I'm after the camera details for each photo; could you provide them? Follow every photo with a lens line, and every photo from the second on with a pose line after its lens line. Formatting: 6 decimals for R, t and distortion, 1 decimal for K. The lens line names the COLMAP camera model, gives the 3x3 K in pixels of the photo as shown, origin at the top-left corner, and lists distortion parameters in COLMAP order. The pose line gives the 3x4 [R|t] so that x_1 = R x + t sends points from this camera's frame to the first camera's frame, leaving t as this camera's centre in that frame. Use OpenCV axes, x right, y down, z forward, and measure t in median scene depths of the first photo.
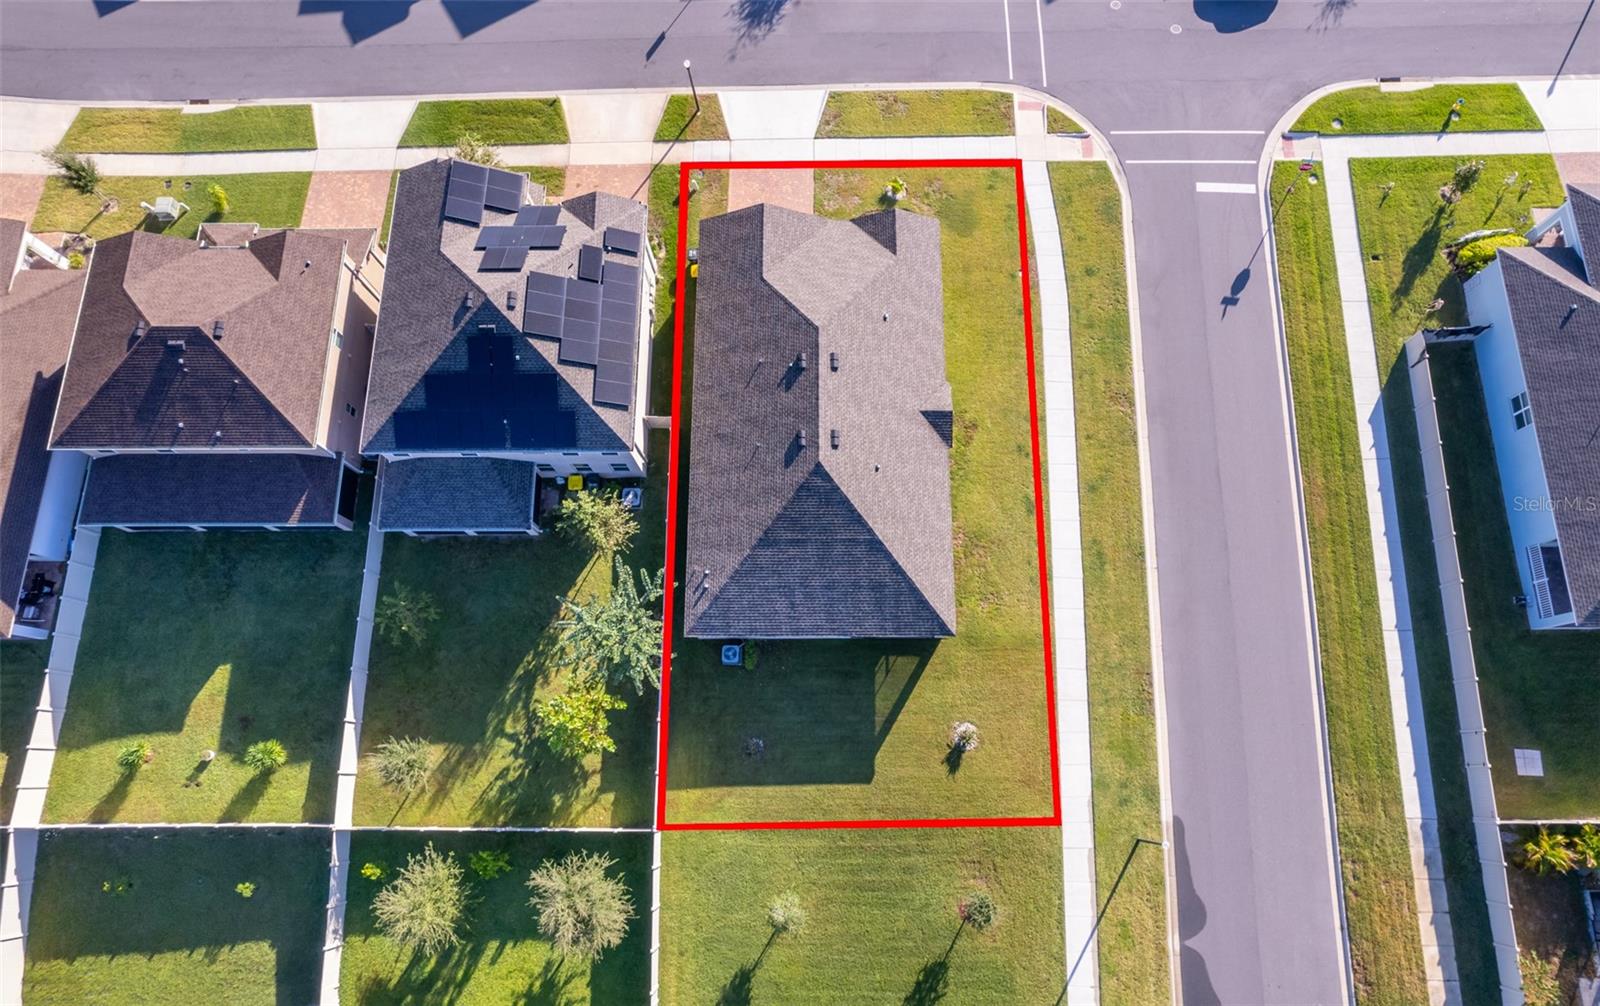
lens RADIAL K [[1059.0, 0, 800.0], [0, 1059.0, 503.0], [0, 0, 1]] dist [-0.093702, 0.105082]
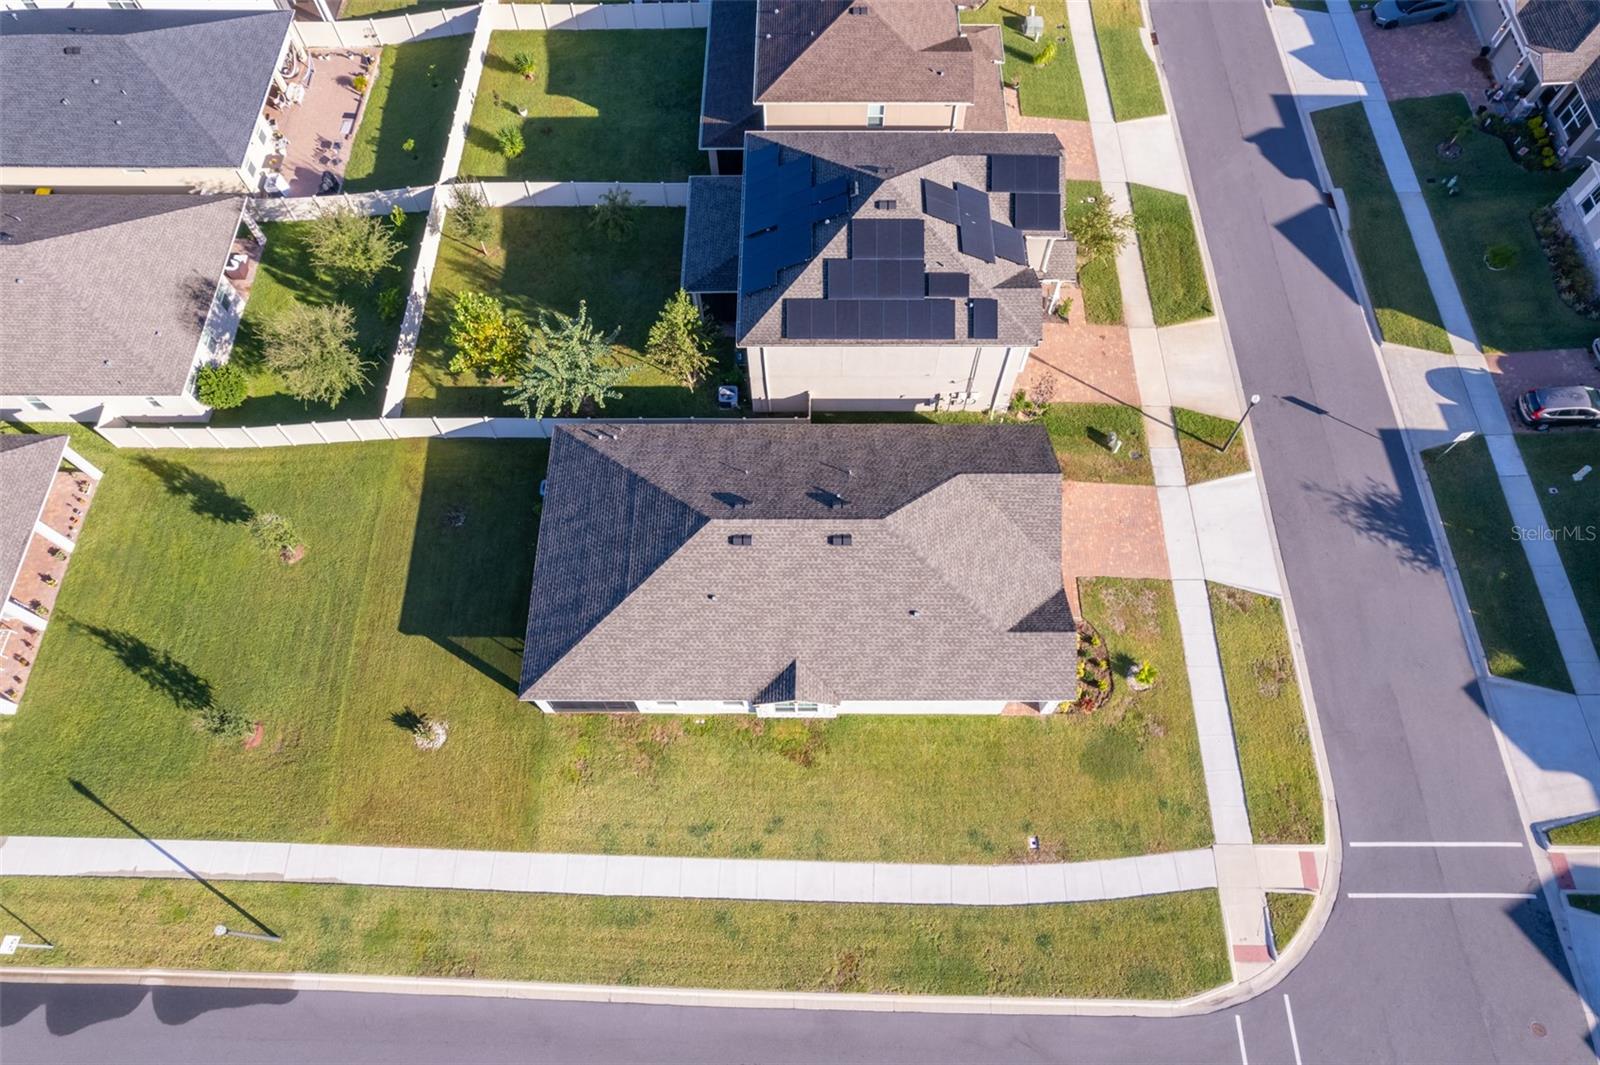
lens RADIAL K [[1010.7, 0, 800.7], [0, 1010.7, 553.0], [0, 0, 1]] dist [-0.098086, 0.095540]
pose [[-0.010312, 0.905317, -0.424612, 0.369500], [-0.957960, 0.112812, 0.263792, -0.305782], [0.286717, 0.409482, 0.866094, 0.316518]]
